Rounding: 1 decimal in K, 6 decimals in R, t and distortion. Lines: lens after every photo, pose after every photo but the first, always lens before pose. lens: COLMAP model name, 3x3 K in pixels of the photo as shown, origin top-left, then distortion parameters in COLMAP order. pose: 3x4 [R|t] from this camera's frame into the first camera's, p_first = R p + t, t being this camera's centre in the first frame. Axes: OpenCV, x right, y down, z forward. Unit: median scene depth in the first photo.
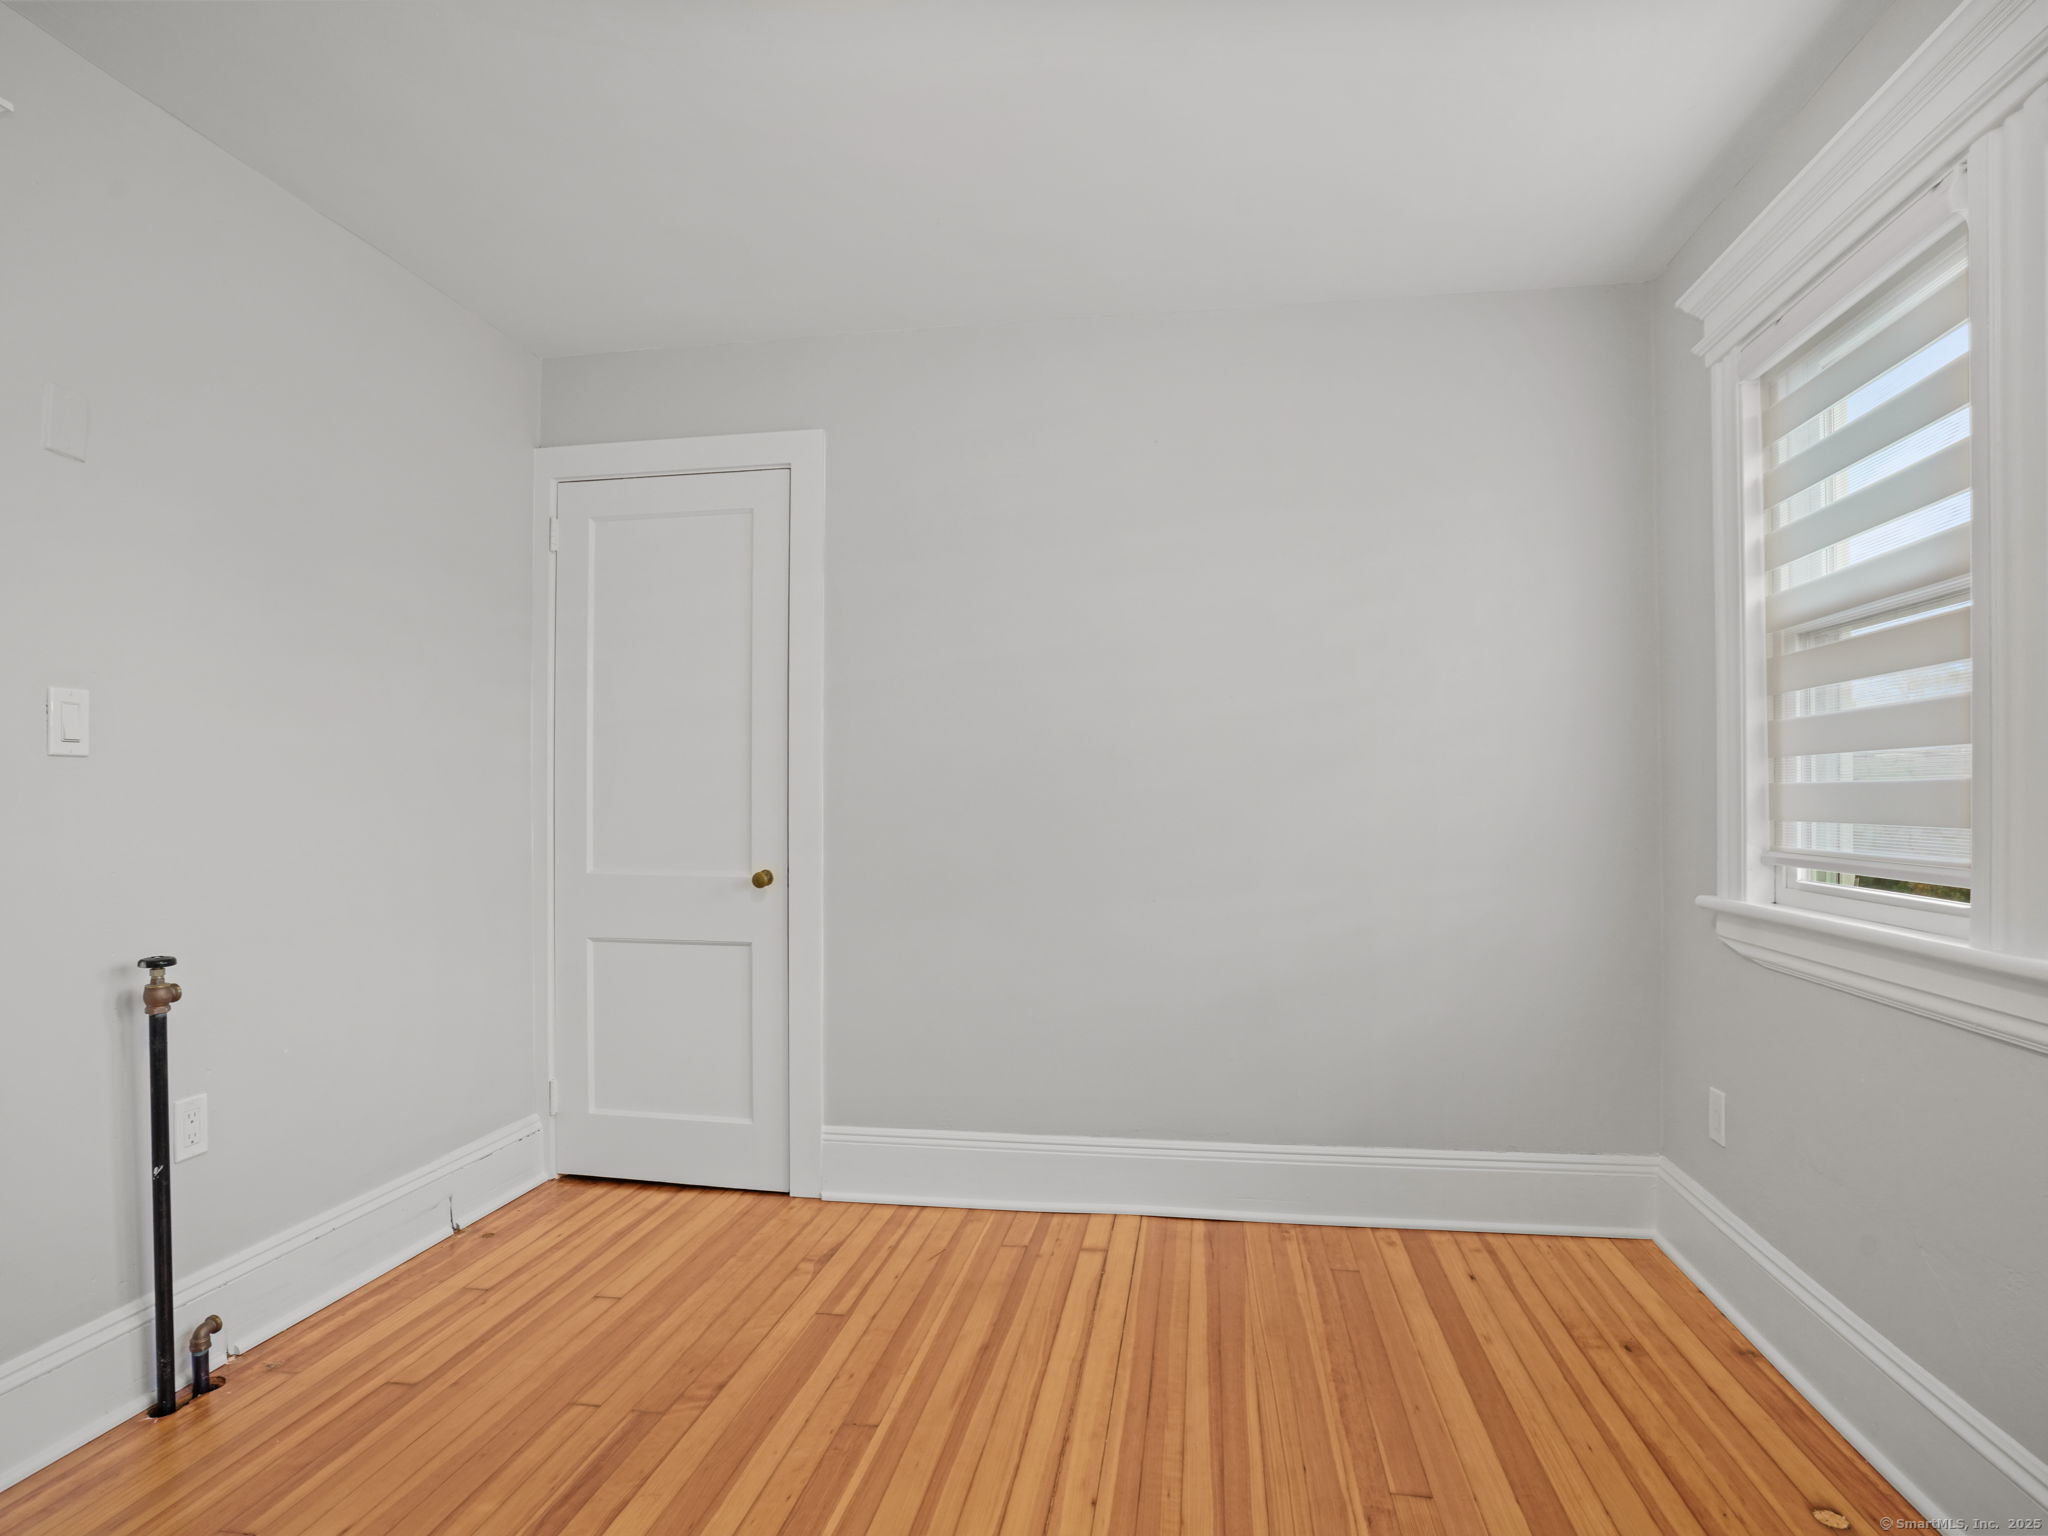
lens RADIAL K [[1135.4, 0, 1014.3], [0, 1135.4, 782.2], [0, 0, 1]] dist [-0.077808, 0.030252]
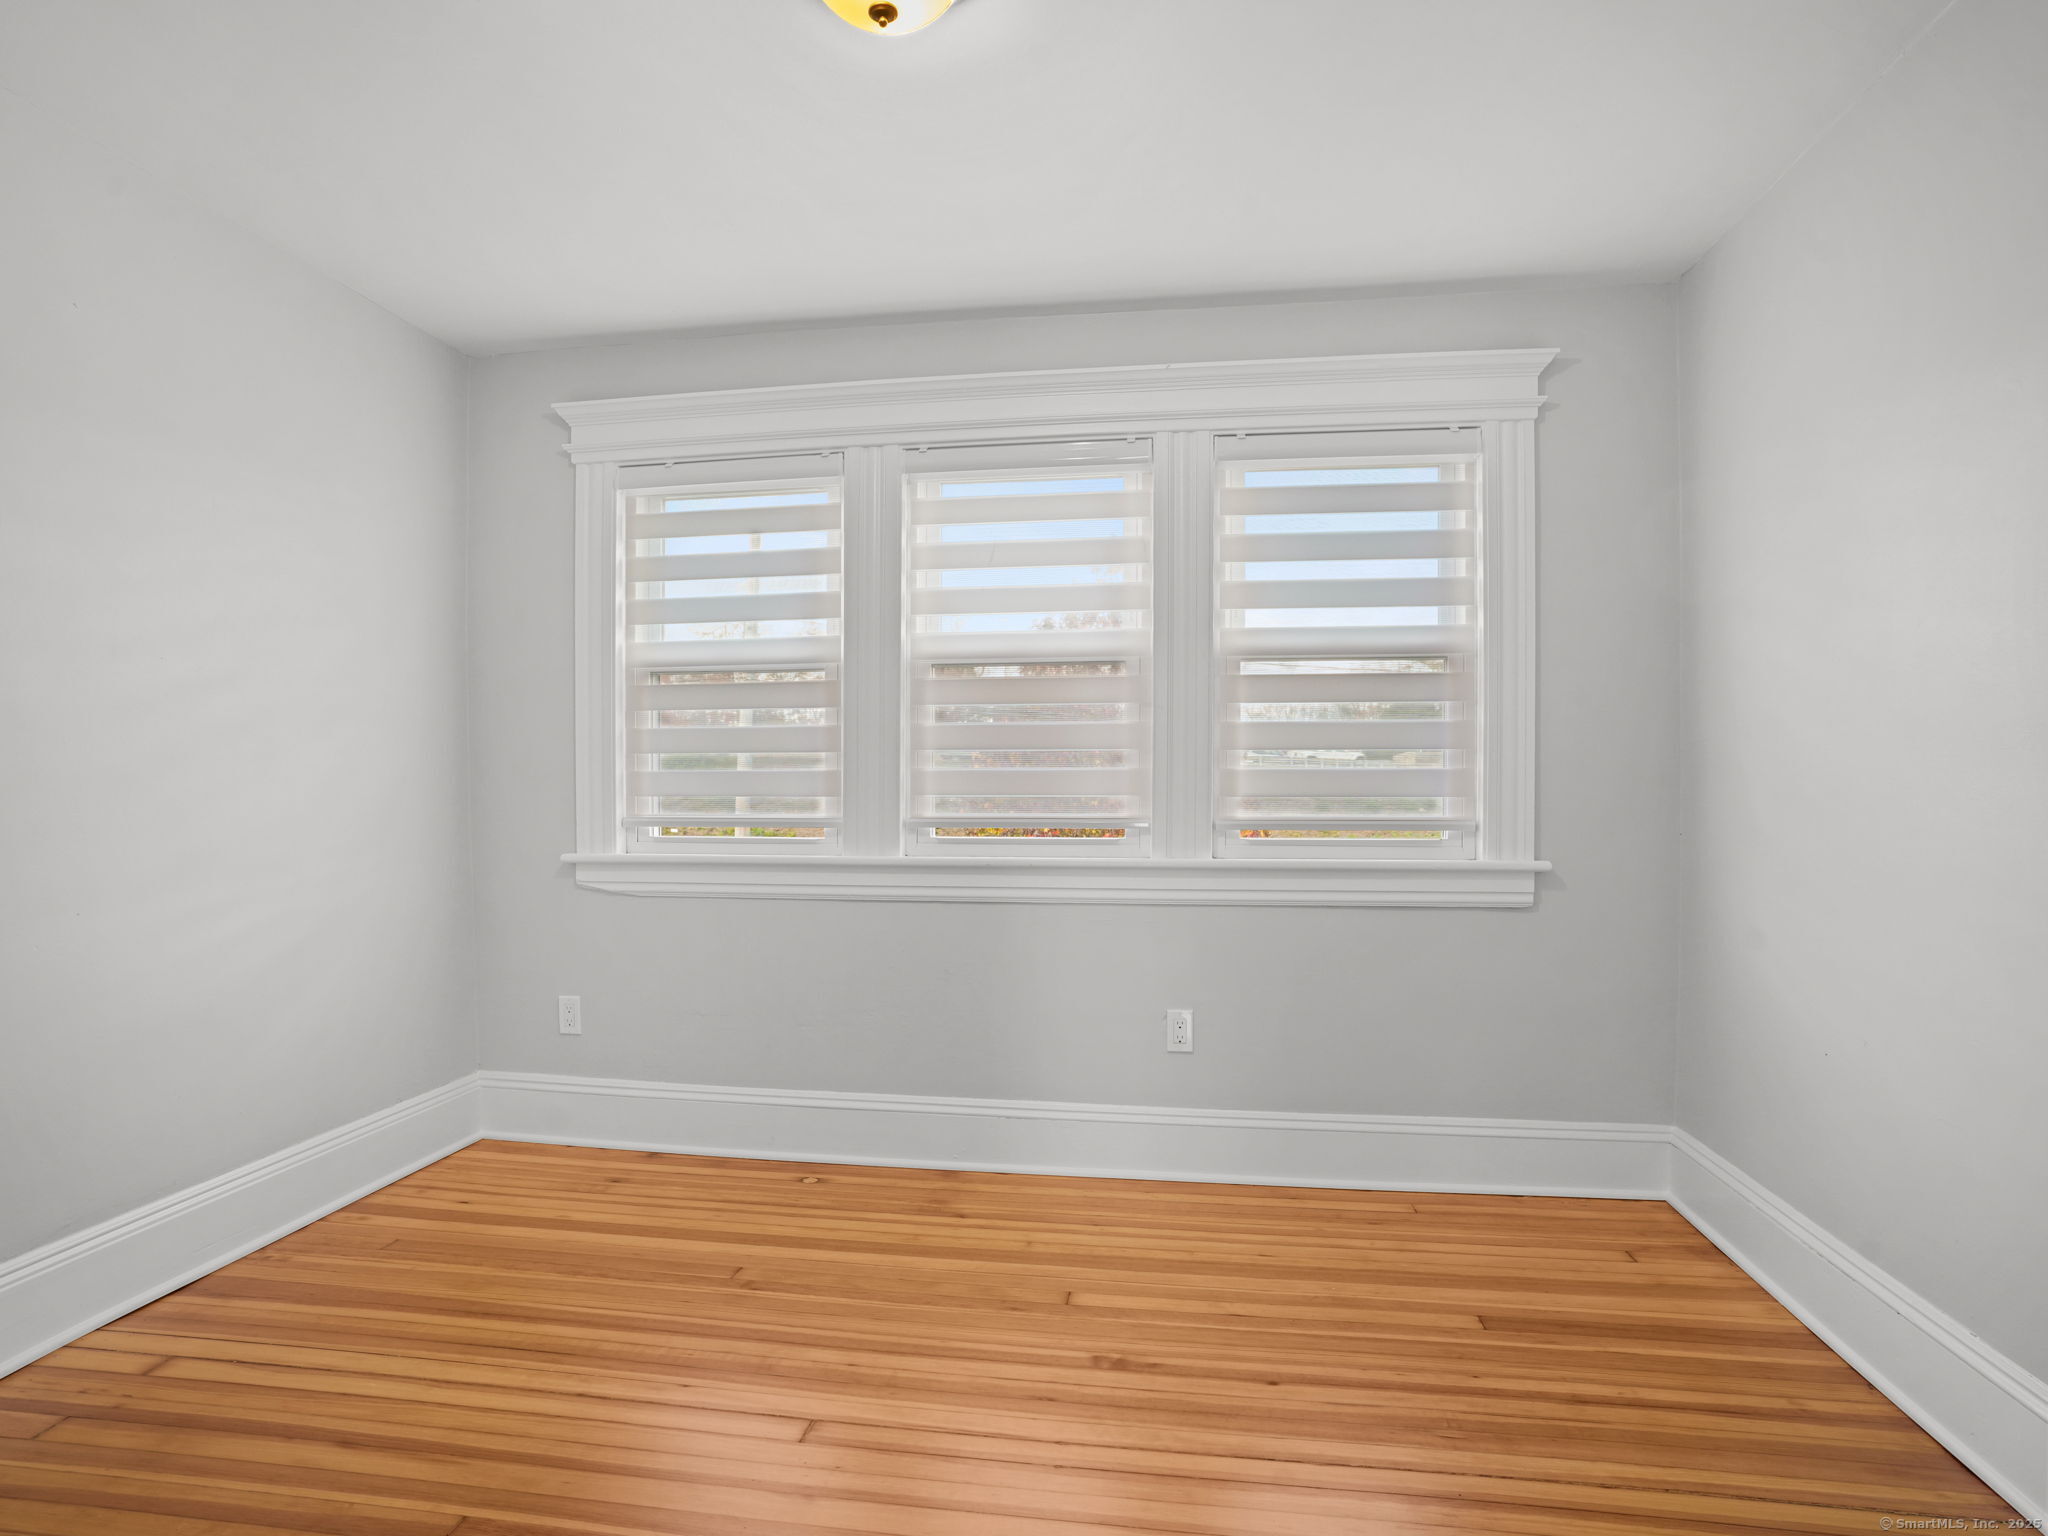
lens RADIAL K [[1135.4, 0, 1014.3], [0, 1135.4, 782.2], [0, 0, 1]] dist [-0.077808, 0.030252]
pose [[-0.014354, 0.001529, 0.999896, -0.772015], [-0.008224, 0.999965, -0.001648, 0.012528], [-0.999863, -0.008246, -0.014341, 0.476466]]
